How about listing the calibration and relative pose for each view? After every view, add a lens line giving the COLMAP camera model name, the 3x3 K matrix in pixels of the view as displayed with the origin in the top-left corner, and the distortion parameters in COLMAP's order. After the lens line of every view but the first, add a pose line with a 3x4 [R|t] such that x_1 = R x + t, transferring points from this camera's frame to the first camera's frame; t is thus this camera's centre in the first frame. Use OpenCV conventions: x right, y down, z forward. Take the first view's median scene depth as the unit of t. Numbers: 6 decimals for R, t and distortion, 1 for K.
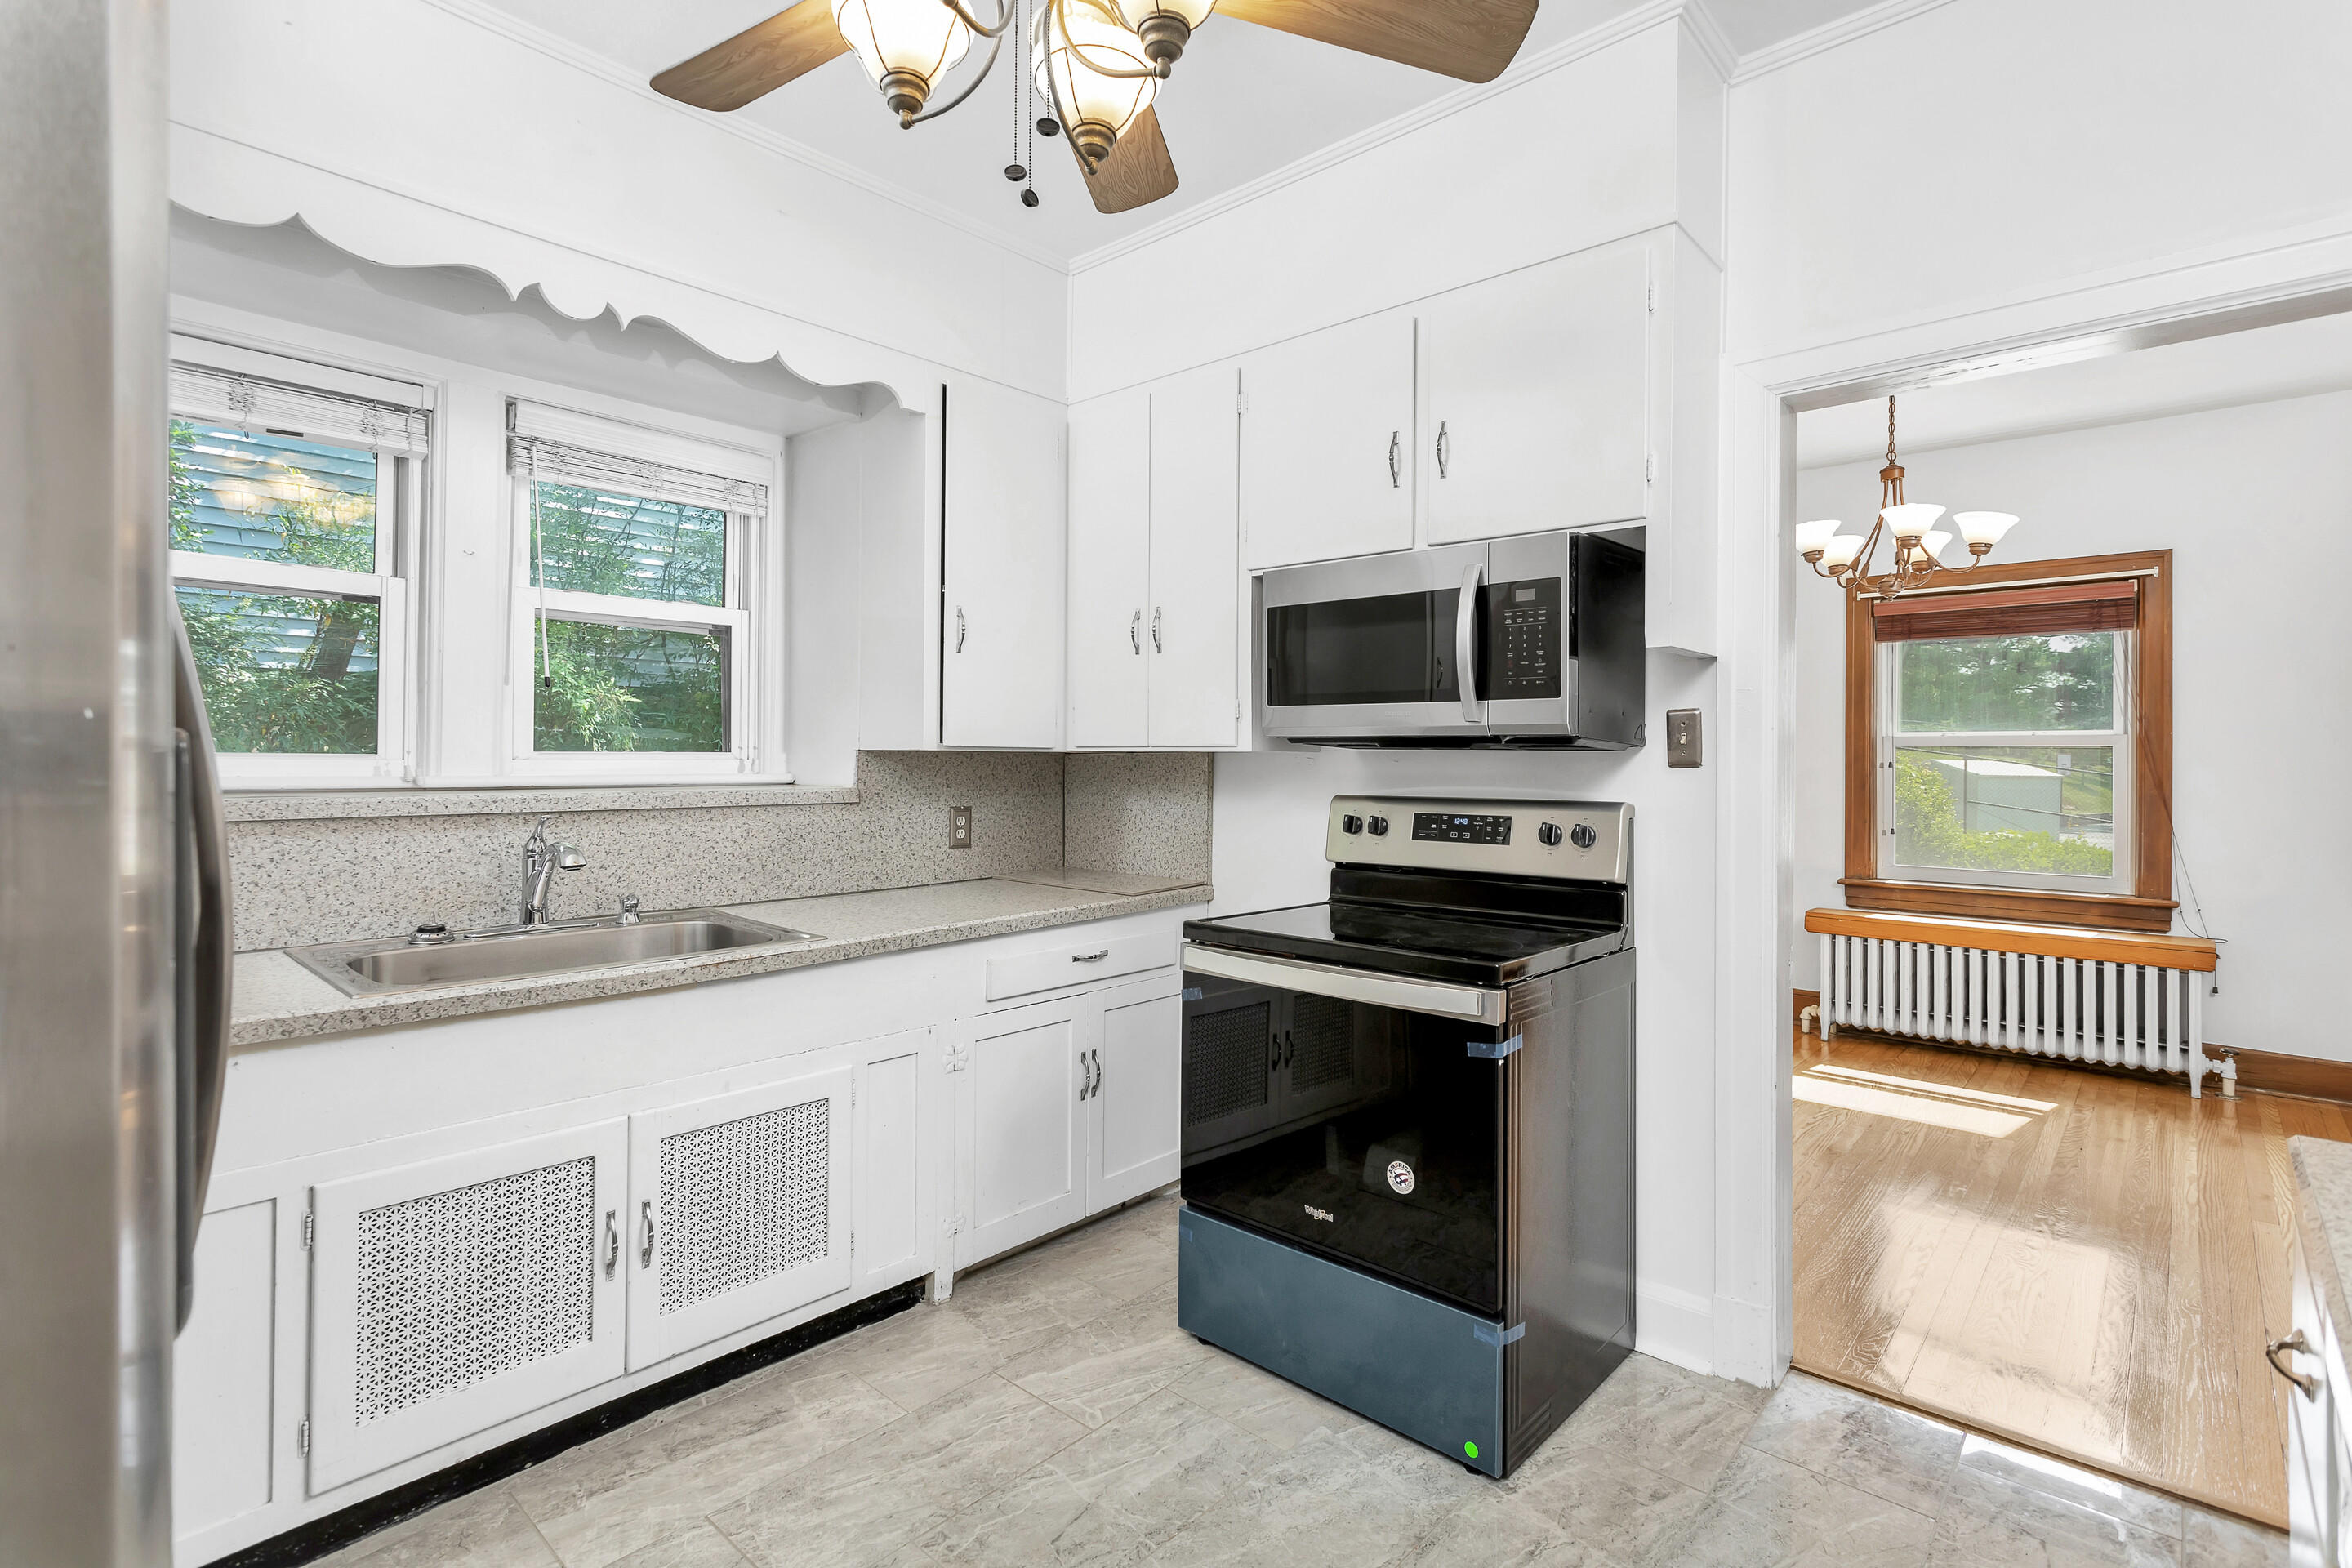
lens RADIAL K [[1105.3, 0, 1179.5], [0, 1105.3, 761.6], [0, 0, 1]] dist [0.009223, -0.000453]
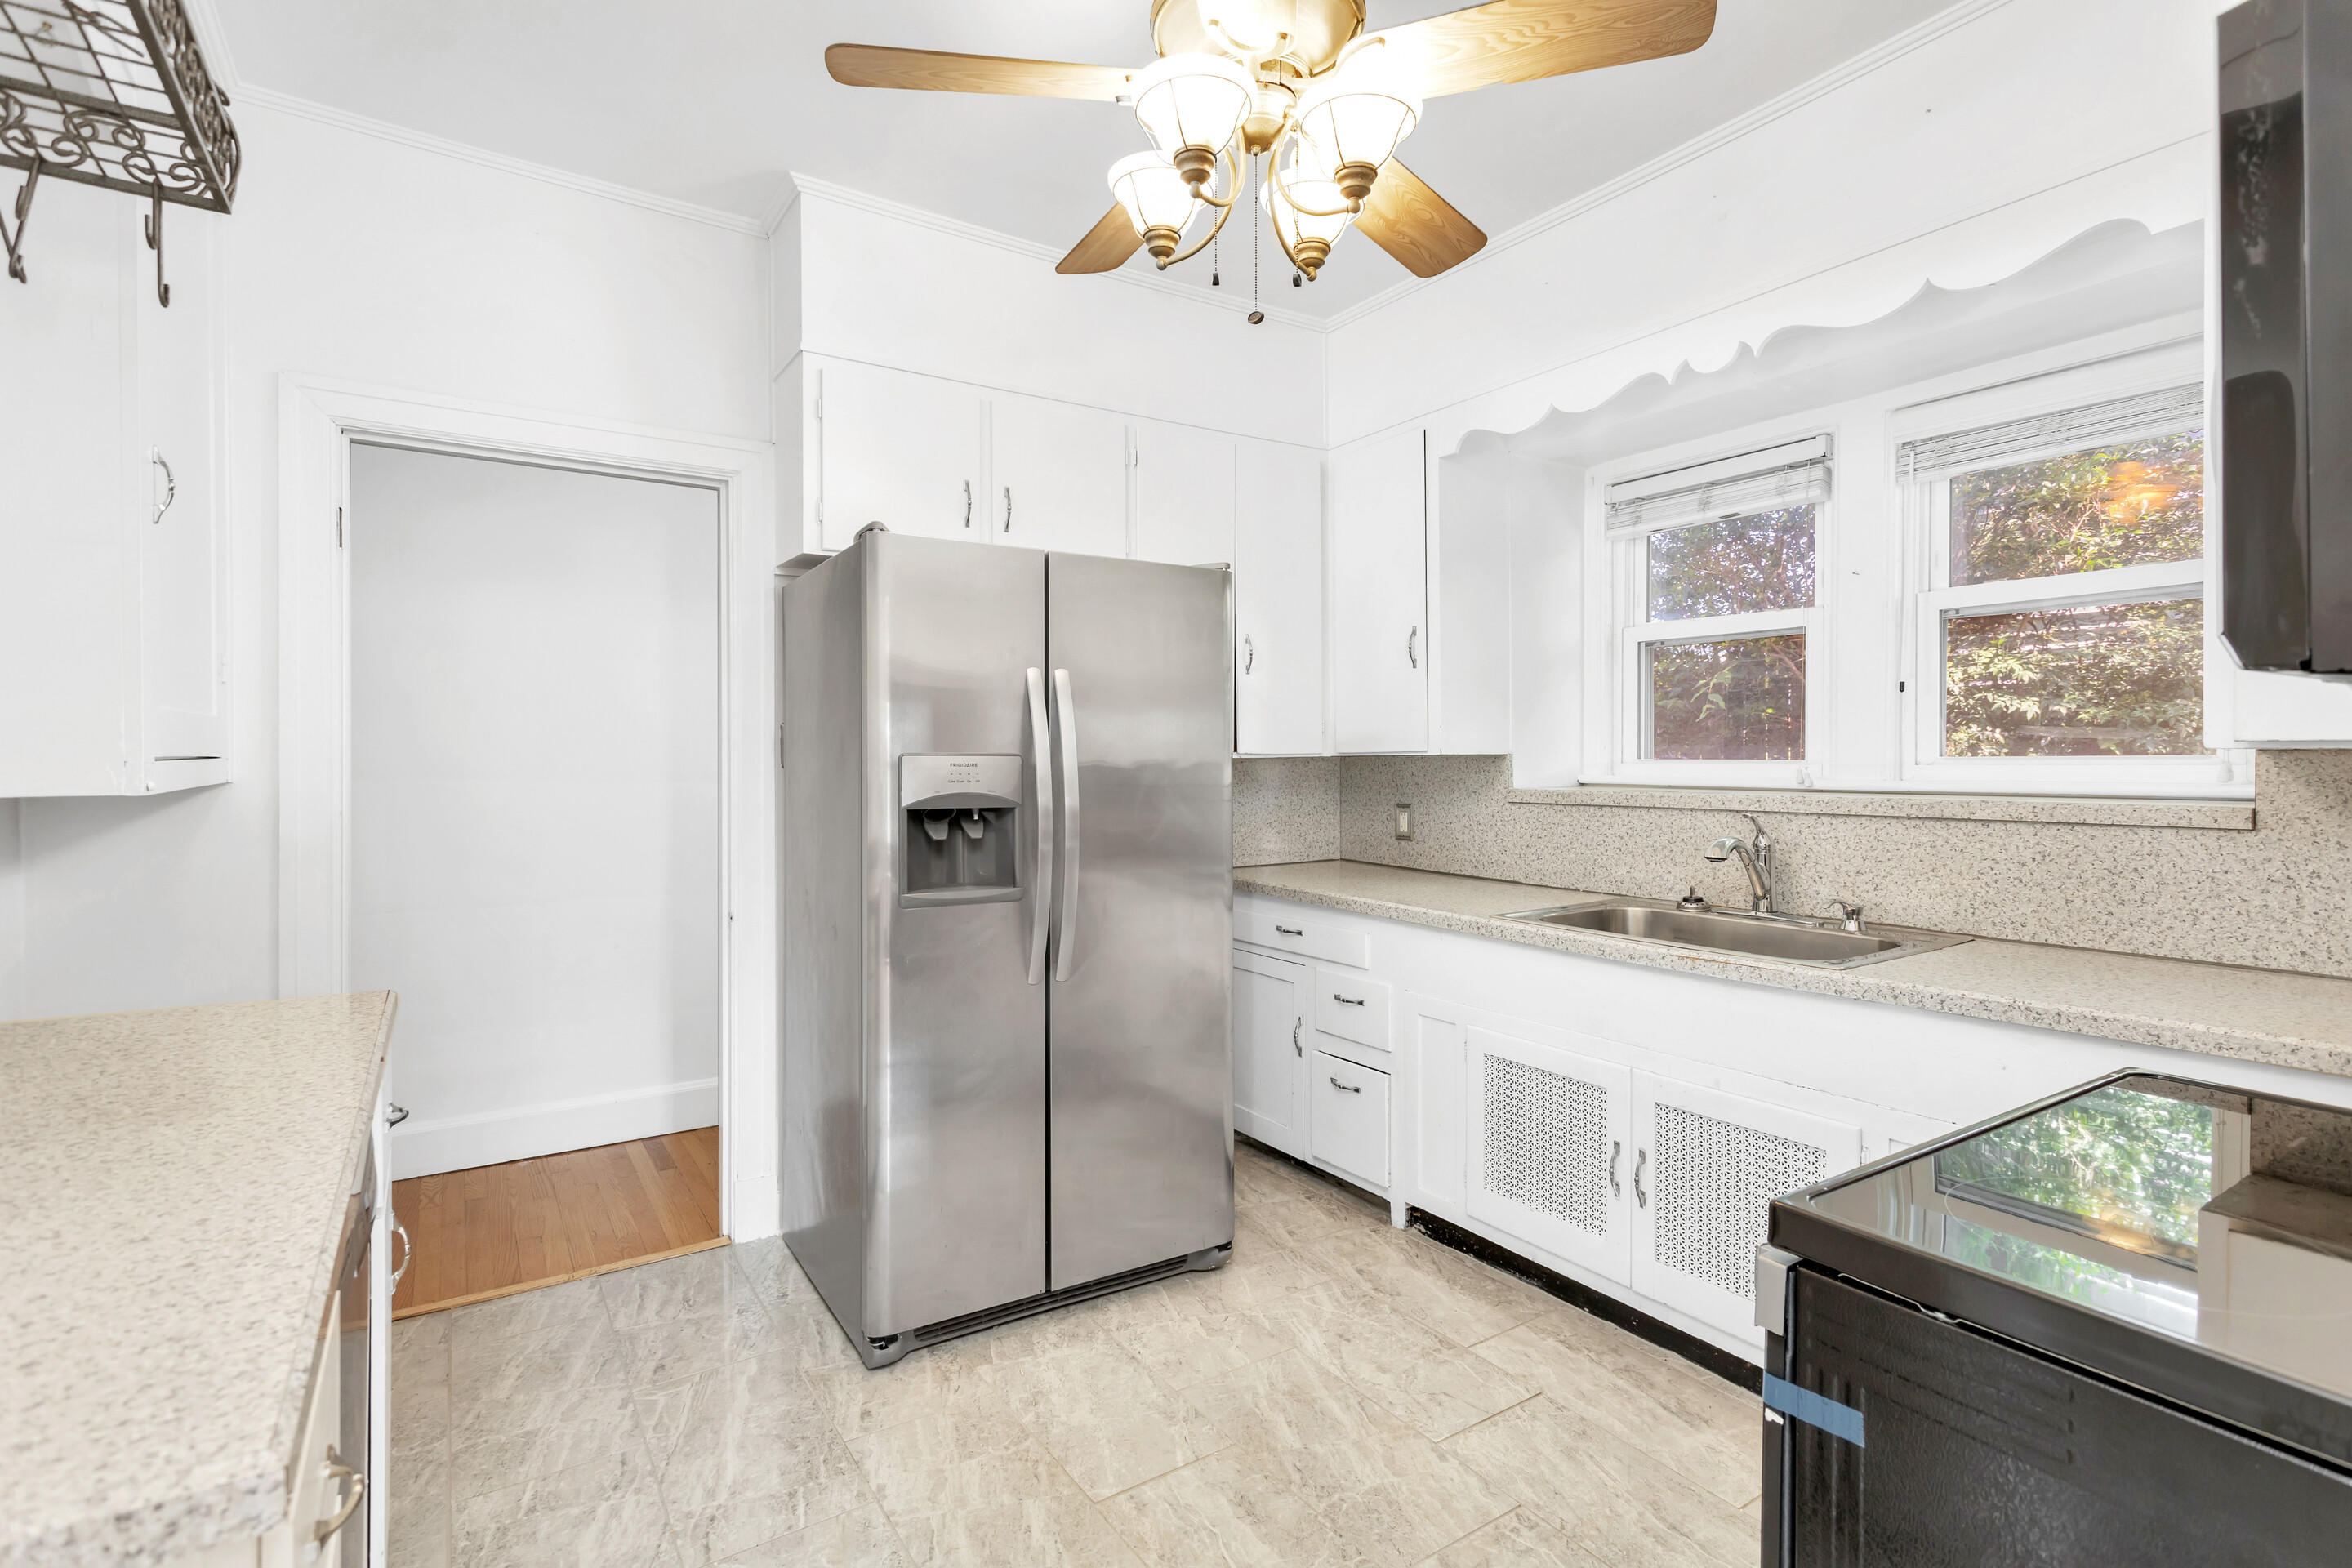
lens RADIAL K [[1105.3, 0, 1167.7], [0, 1105.3, 775.4], [0, 0, 1]] dist [0.009223, -0.000453]
pose [[-0.260454, 0.006855, -0.965462, 0.378155], [-0.004205, 0.999957, 0.008235, 0.001864], [0.965477, 0.006204, -0.260414, 0.417385]]
